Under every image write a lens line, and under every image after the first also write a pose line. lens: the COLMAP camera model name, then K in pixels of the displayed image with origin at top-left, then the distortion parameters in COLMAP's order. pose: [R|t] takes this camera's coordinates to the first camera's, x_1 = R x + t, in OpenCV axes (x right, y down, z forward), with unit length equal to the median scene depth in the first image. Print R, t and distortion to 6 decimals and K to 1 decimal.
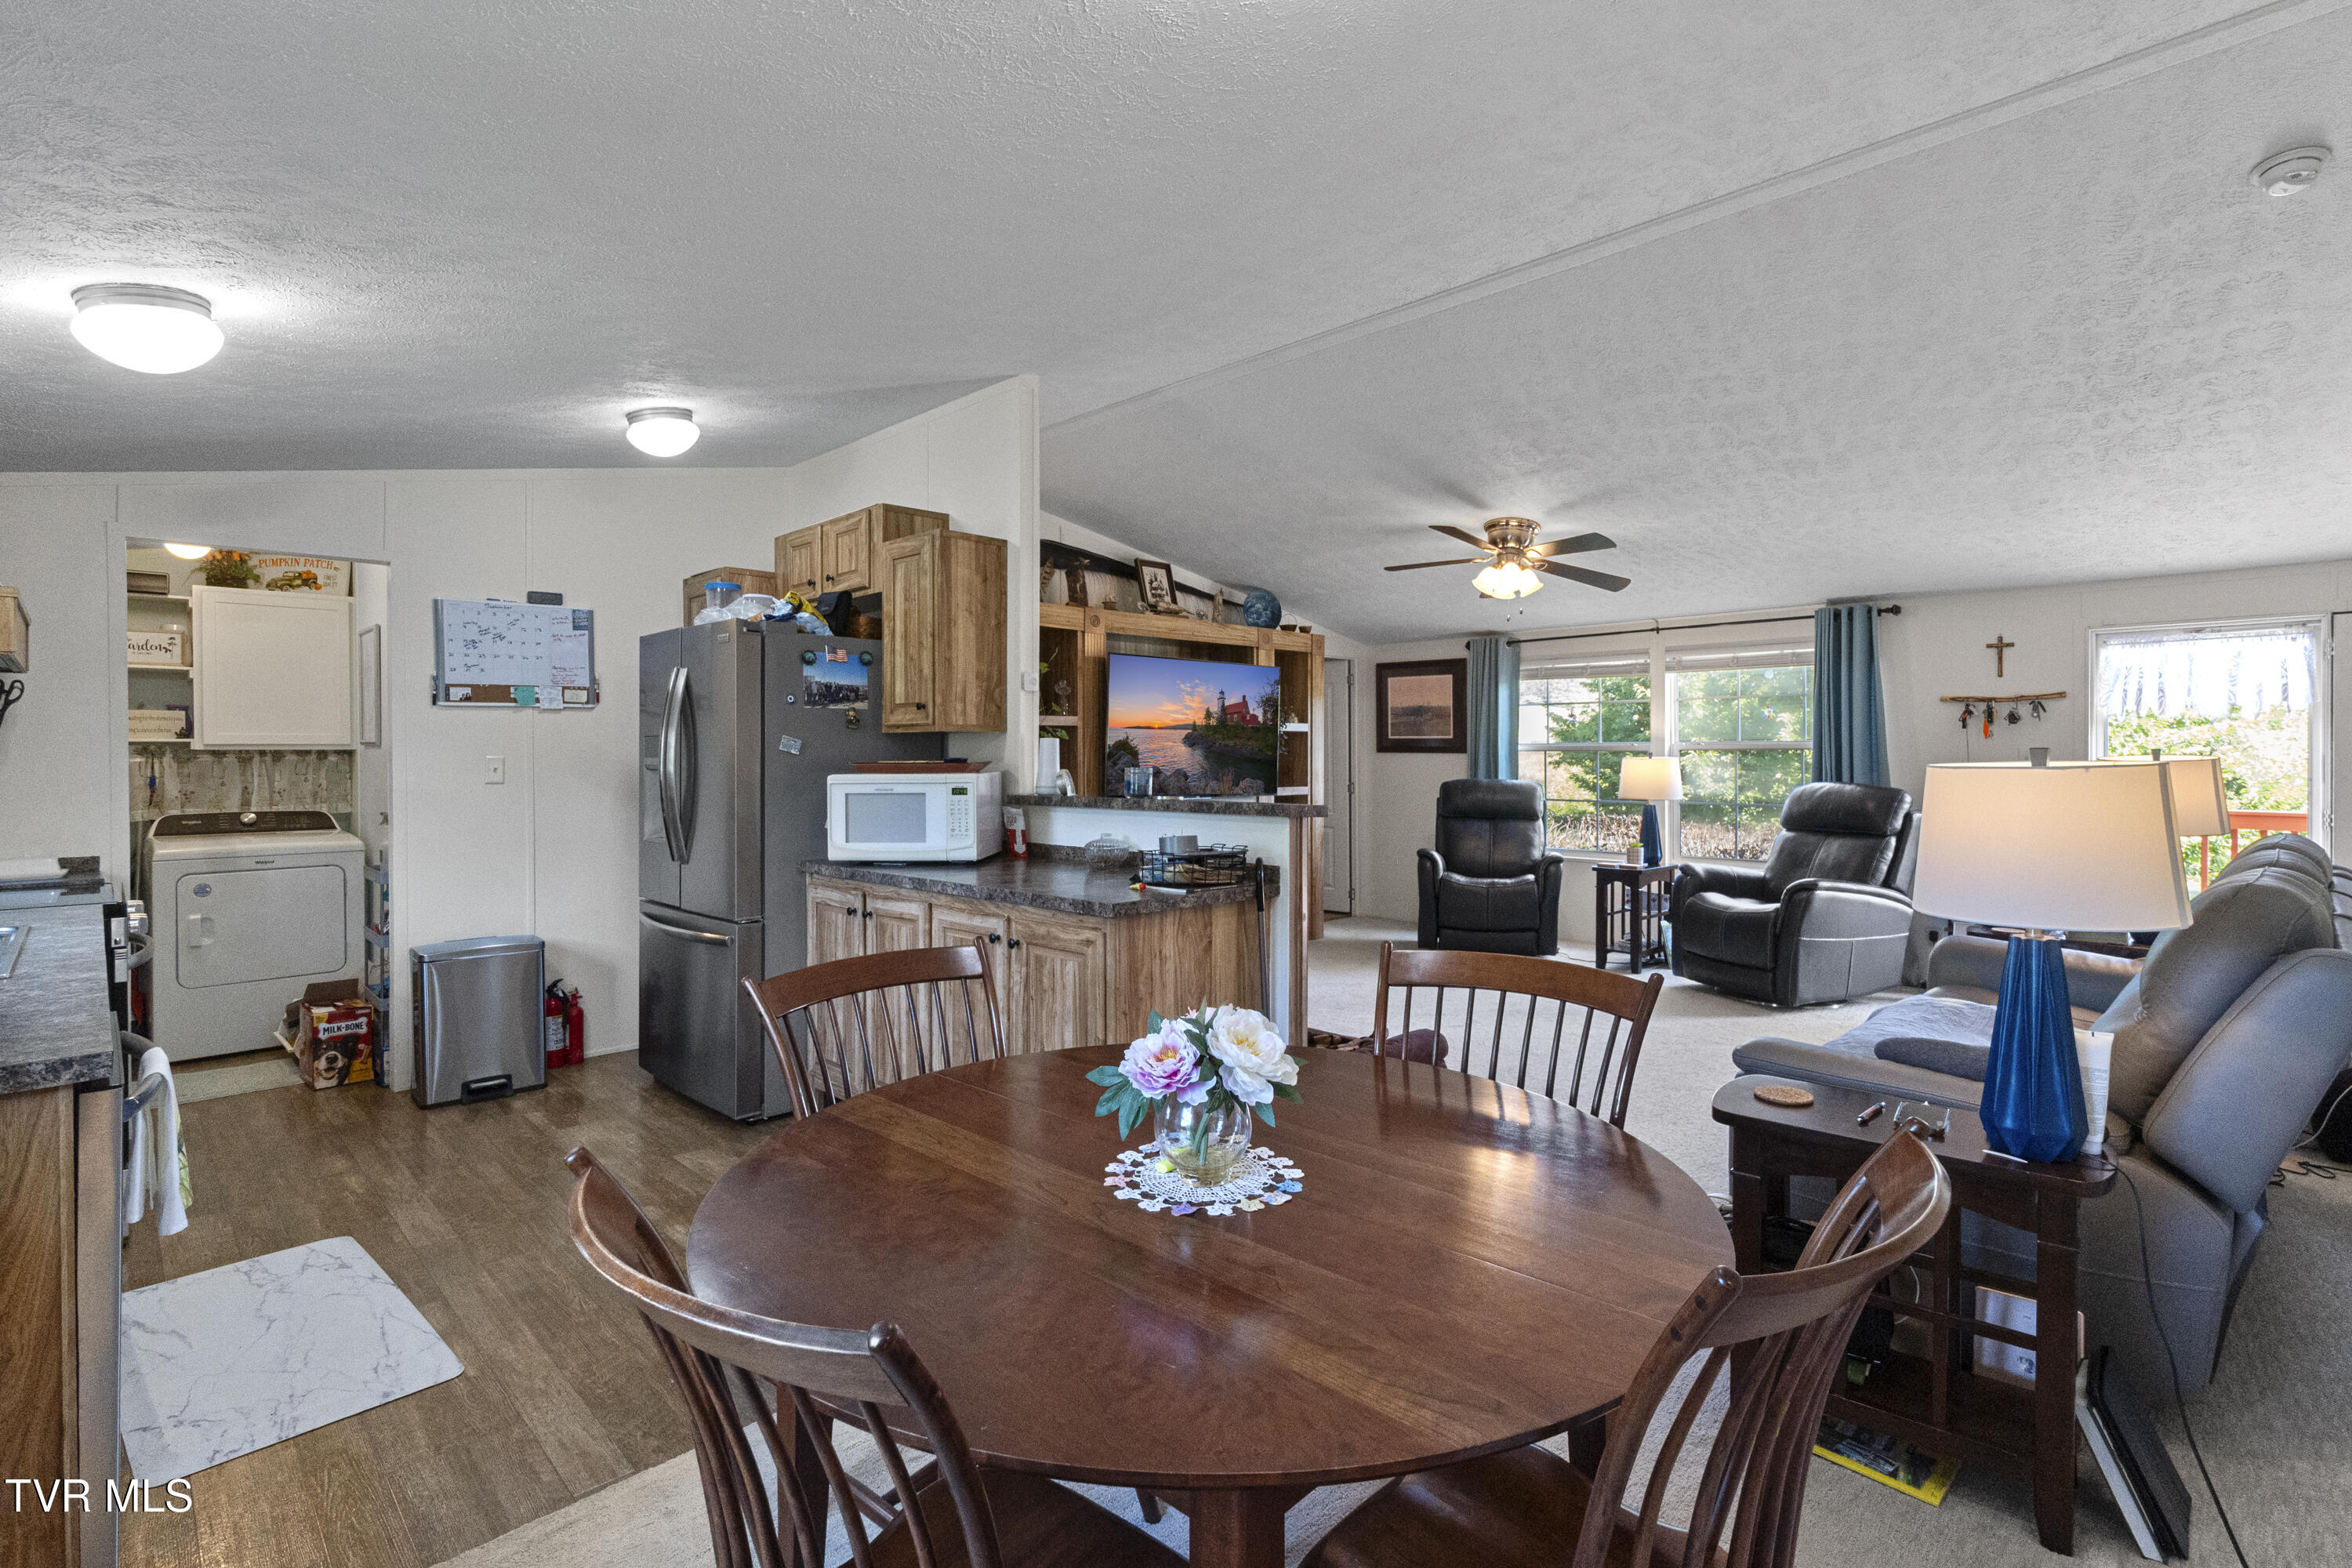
lens RADIAL K [[1124.7, 0, 1174.7], [0, 1124.7, 755.6], [0, 0, 1]] dist [-0.000964, 0.000361]
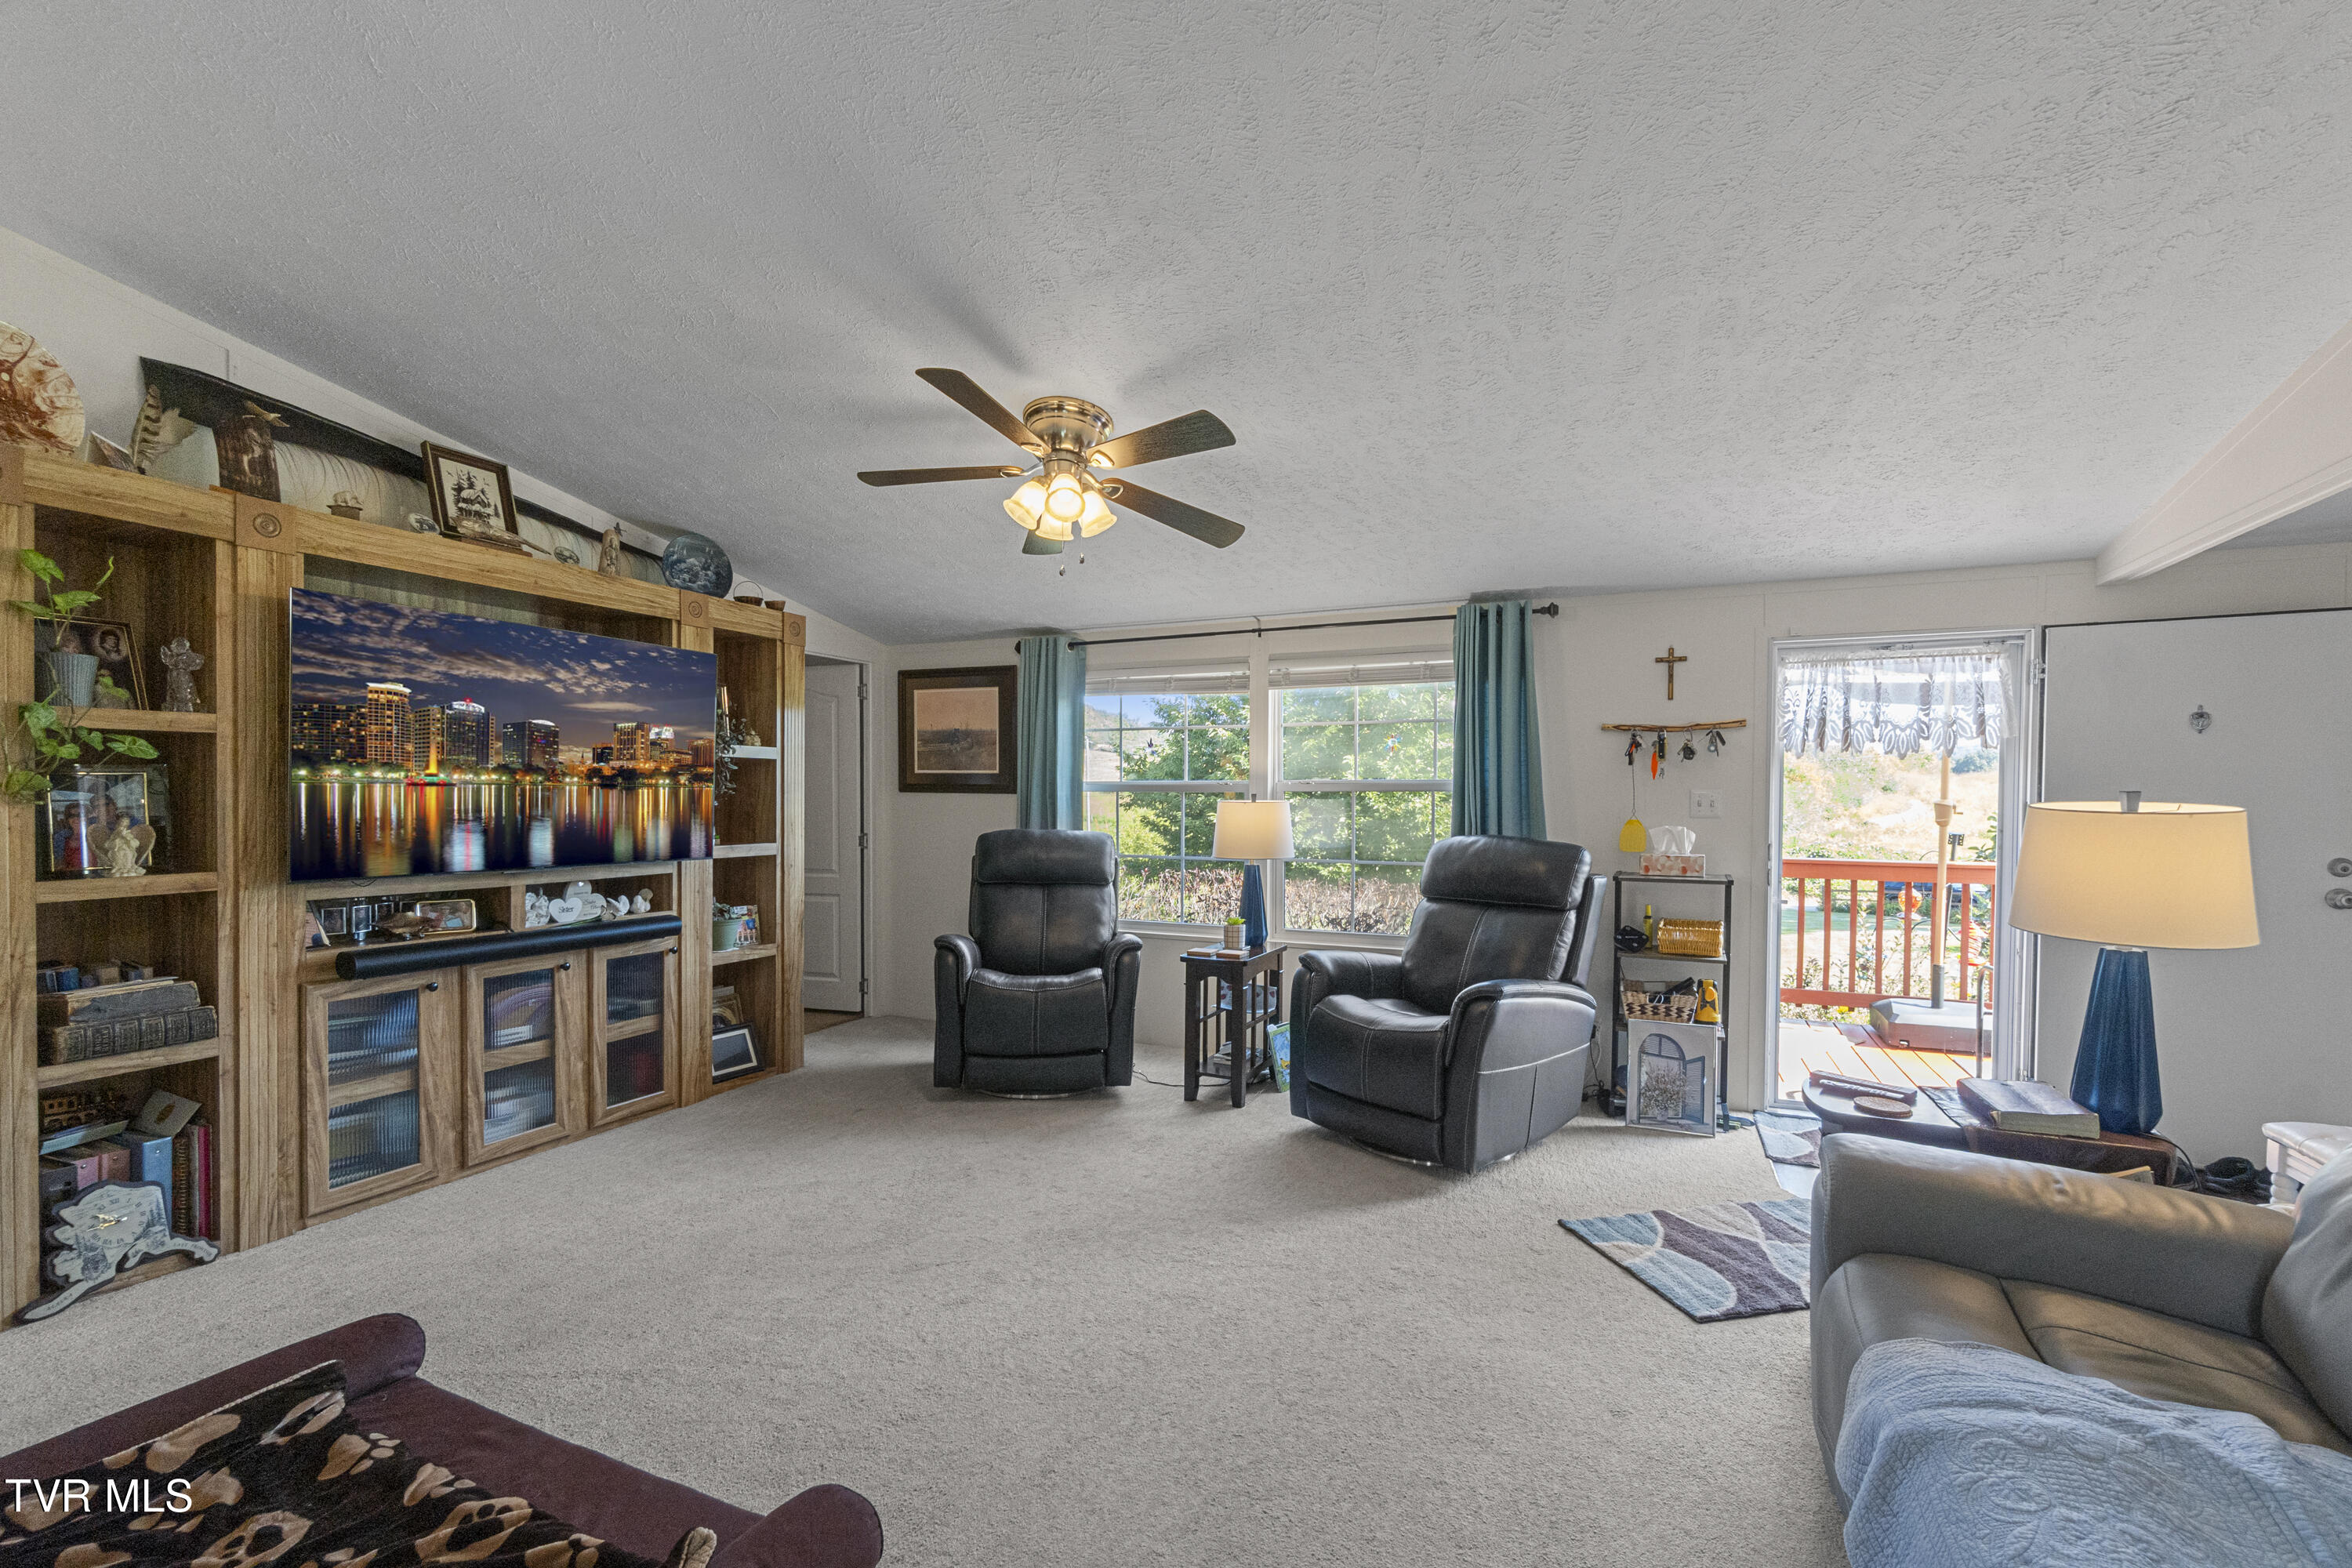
lens RADIAL K [[1019.8, 0, 1172.9], [0, 1019.8, 803.5], [0, 0, 1]] dist [-0.000148, 0.000019]
pose [[0.930767, 0.002433, 0.365605, 0.129625], [-0.004864, 0.999972, 0.005727, -0.000088], [-0.365581, -0.007108, 0.930752, 0.397289]]
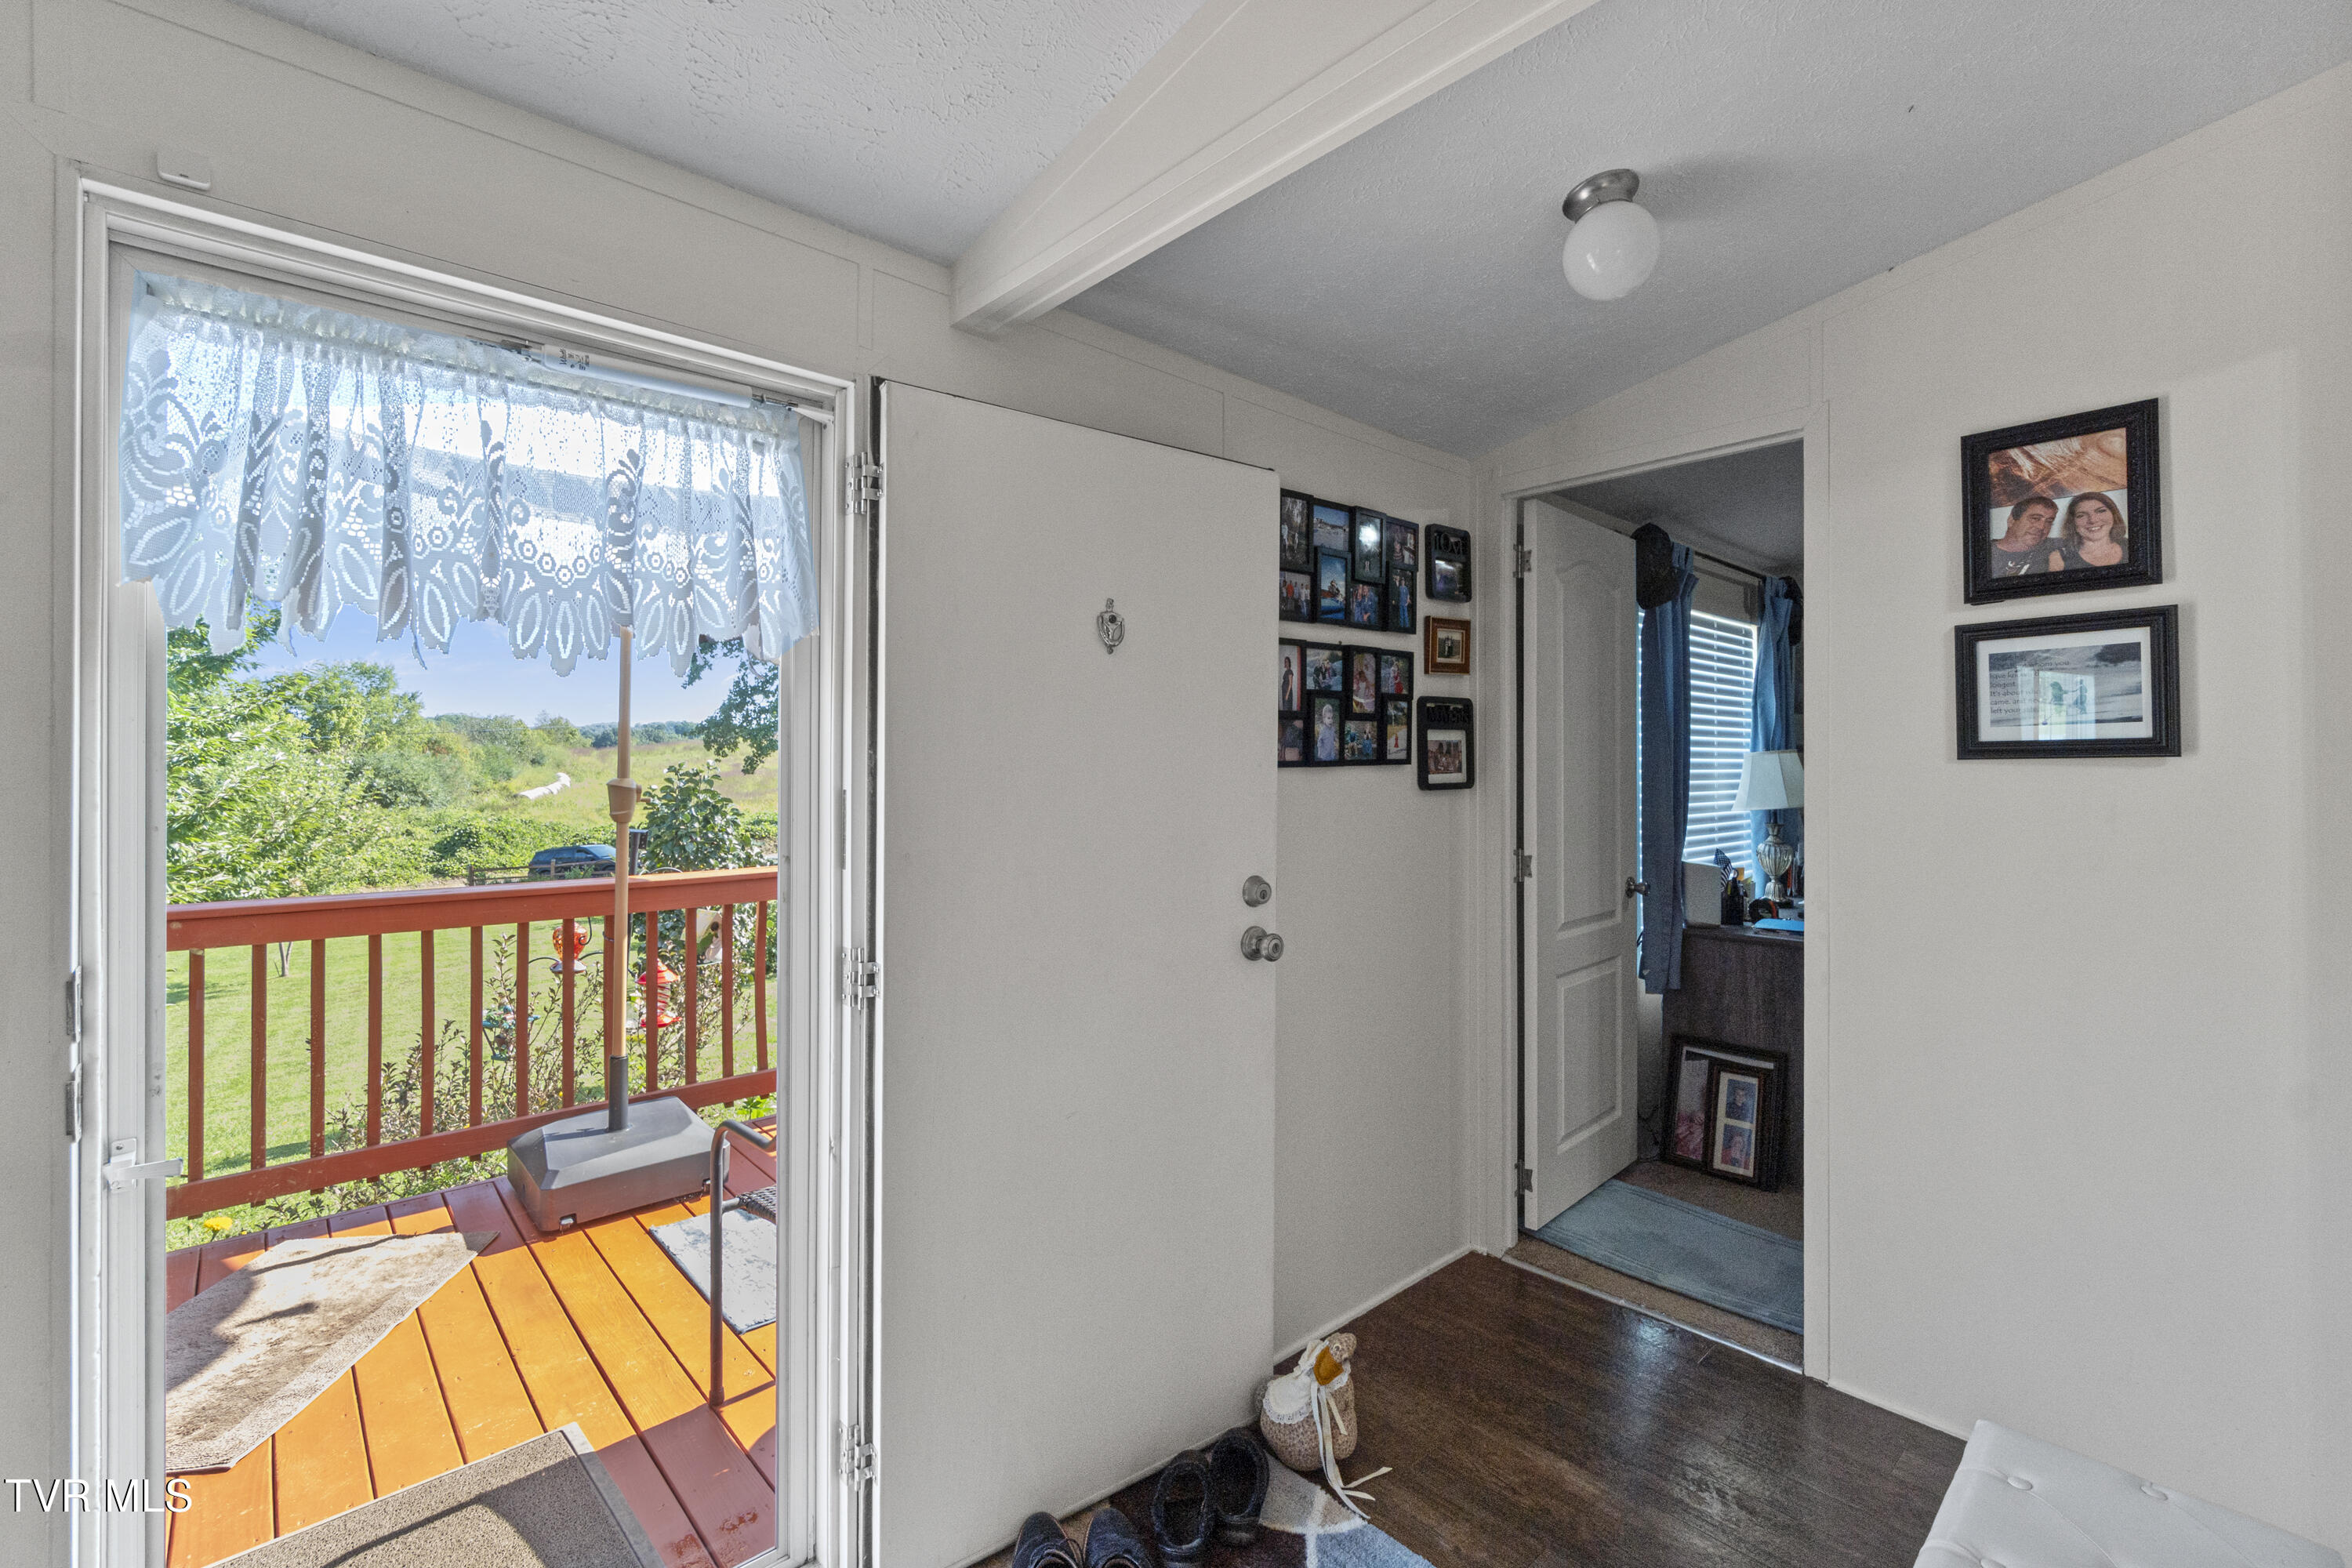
lens RADIAL K [[1054.2, 0, 1179.9], [0, 1054.2, 769.2], [0, 0, 1]] dist [0.002105, 0.000037]
pose [[0.037311, 0.001724, 0.999302, 0.519884], [0.004429, 0.999988, -0.001891, -0.004118], [-0.999294, 0.004496, 0.037303, 0.653736]]
